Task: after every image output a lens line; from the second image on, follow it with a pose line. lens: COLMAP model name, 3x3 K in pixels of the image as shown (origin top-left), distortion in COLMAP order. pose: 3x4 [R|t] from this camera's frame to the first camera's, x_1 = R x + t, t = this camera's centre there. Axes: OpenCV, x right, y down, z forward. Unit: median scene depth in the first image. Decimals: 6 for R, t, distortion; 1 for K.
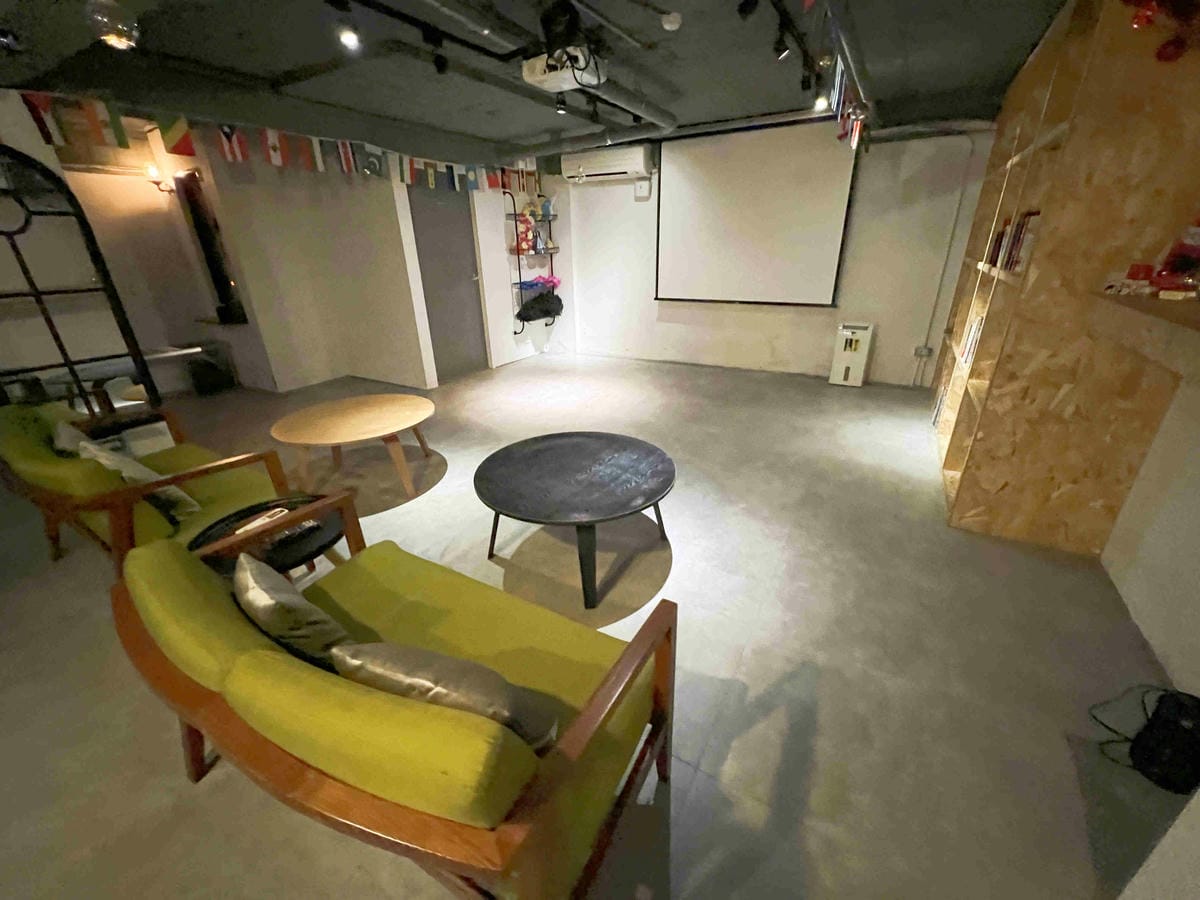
lens RADIAL K [[479.7, 0, 601.0], [0, 479.7, 449.1], [0, 0, 1]] dist [-0.001814, -0.000127]
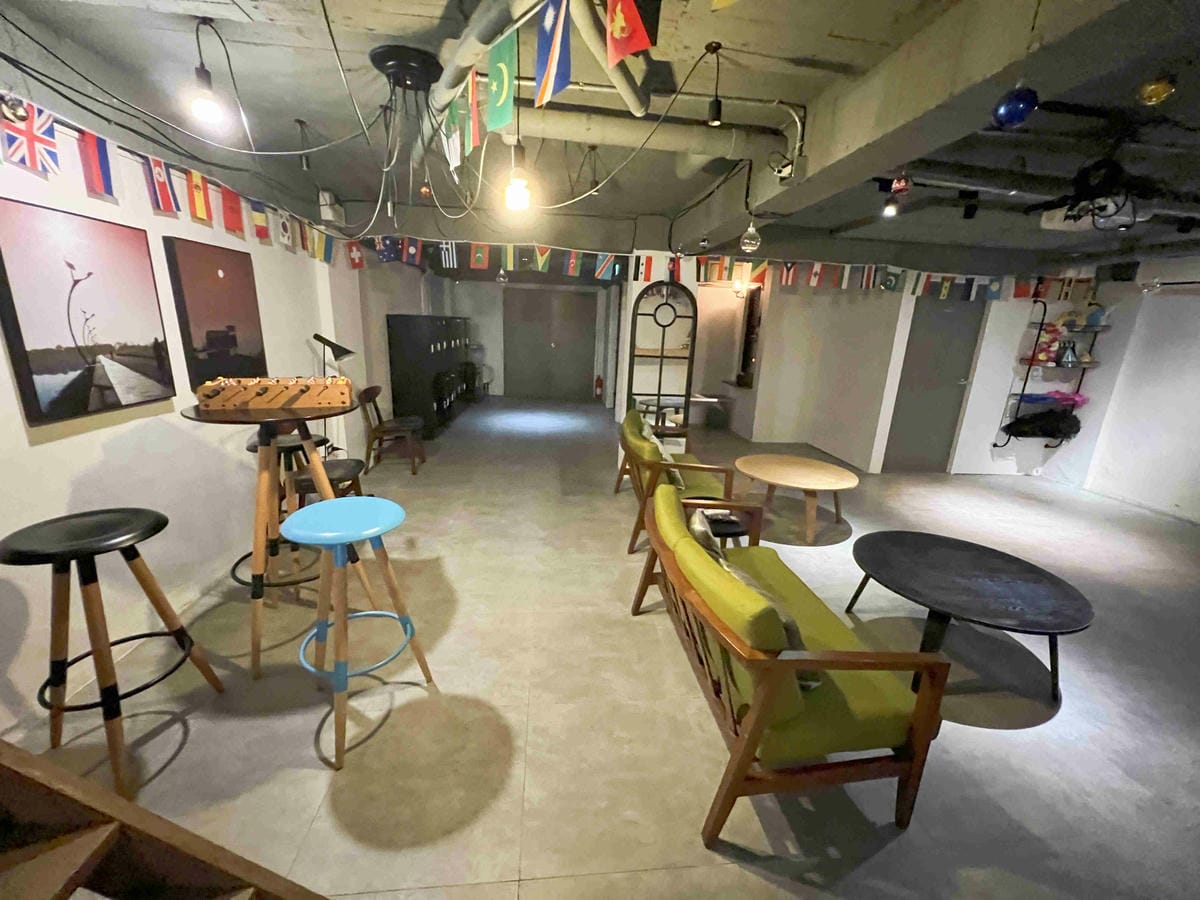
lens RADIAL K [[479.7, 0, 601.0], [0, 479.7, 449.1], [0, 0, 1]] dist [-0.001814, -0.000127]
pose [[0.588229, 0.254934, -0.767460, 0.111634], [-0.374475, 0.927001, 0.020910, 0.032172], [0.716767, 0.275095, 0.640755, -0.148374]]
